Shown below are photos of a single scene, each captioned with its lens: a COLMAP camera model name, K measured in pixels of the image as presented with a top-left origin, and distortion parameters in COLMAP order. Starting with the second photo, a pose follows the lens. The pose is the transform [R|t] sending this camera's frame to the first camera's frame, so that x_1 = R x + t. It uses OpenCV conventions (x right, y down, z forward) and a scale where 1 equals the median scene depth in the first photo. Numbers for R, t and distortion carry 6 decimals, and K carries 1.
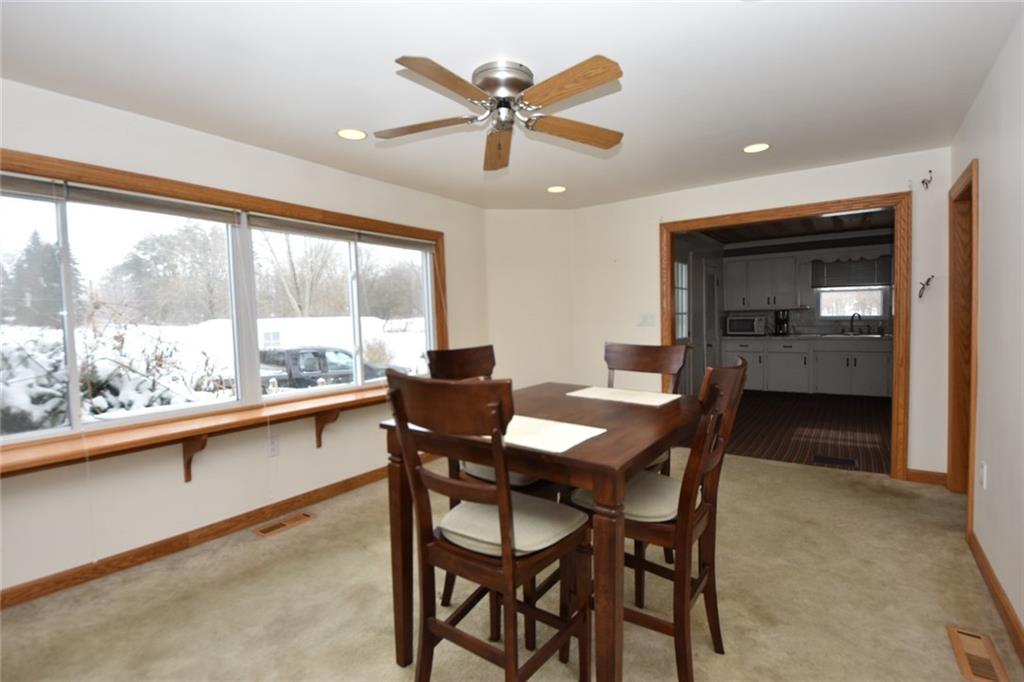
lens RADIAL K [[483.5, 0, 511.6], [0, 483.5, 337.5], [0, 0, 1]] dist [0.052473, -0.038718]
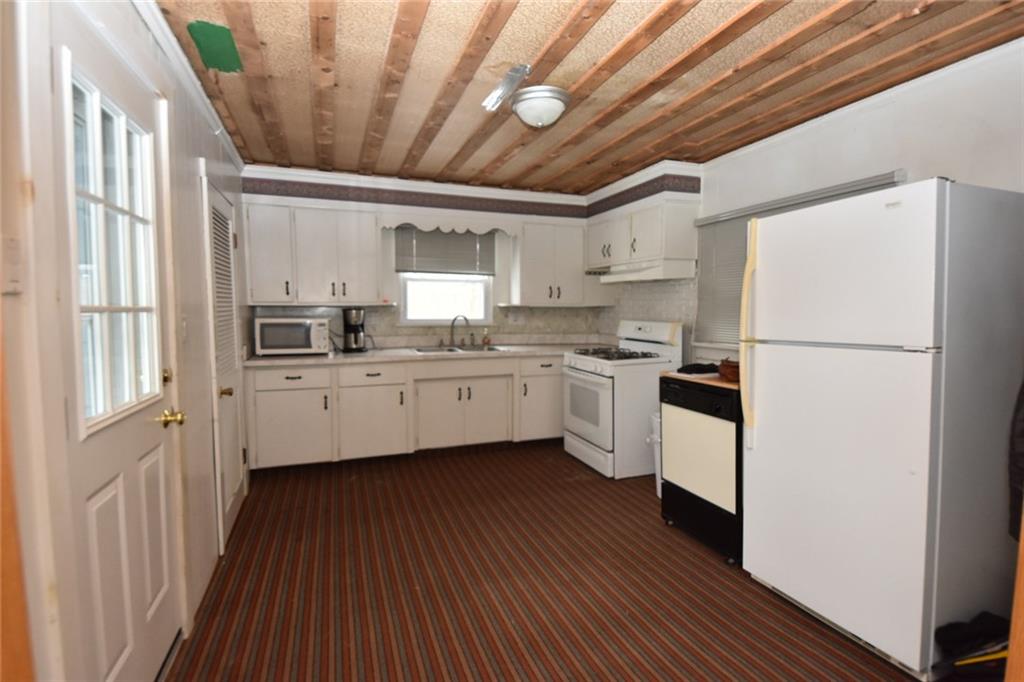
lens RADIAL K [[483.5, 0, 511.6], [0, 483.5, 337.5], [0, 0, 1]] dist [0.052473, -0.038718]
pose [[0.563083, -0.021511, 0.826120, 0.213354], [0.019406, 0.999730, 0.012804, -0.027709], [-0.826172, 0.008822, 0.563349, 0.594034]]
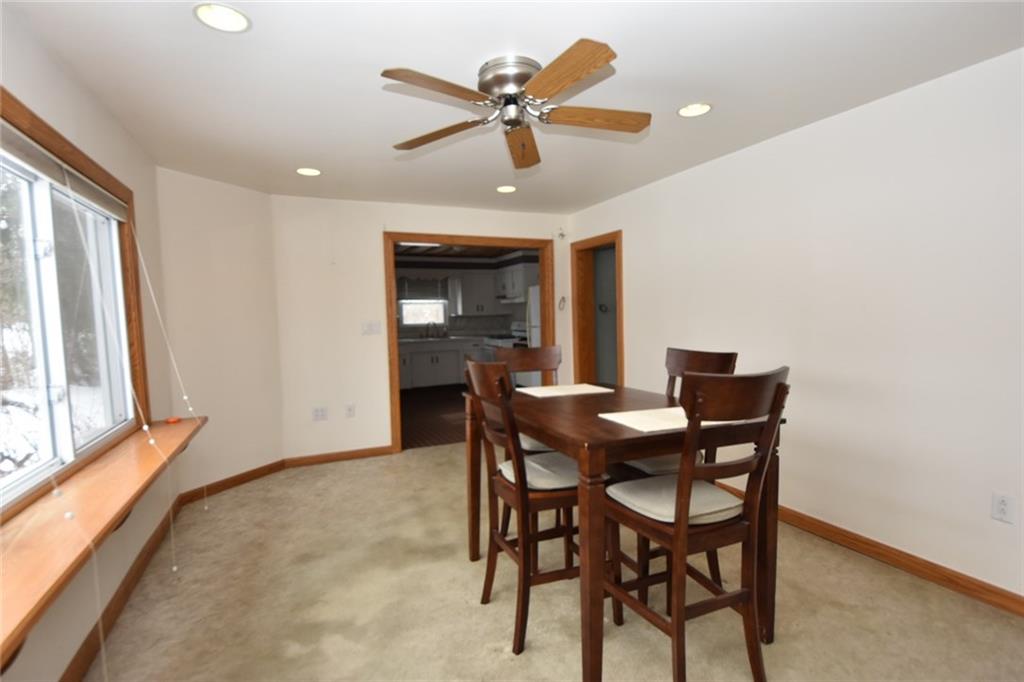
lens RADIAL K [[483.5, 0, 511.6], [0, 483.5, 337.5], [0, 0, 1]] dist [0.052473, -0.038718]
pose [[0.522520, -0.030948, 0.852065, -0.271480], [0.047965, 0.998825, 0.006865, -0.006073], [-0.851277, 0.037283, 0.523391, 0.164938]]
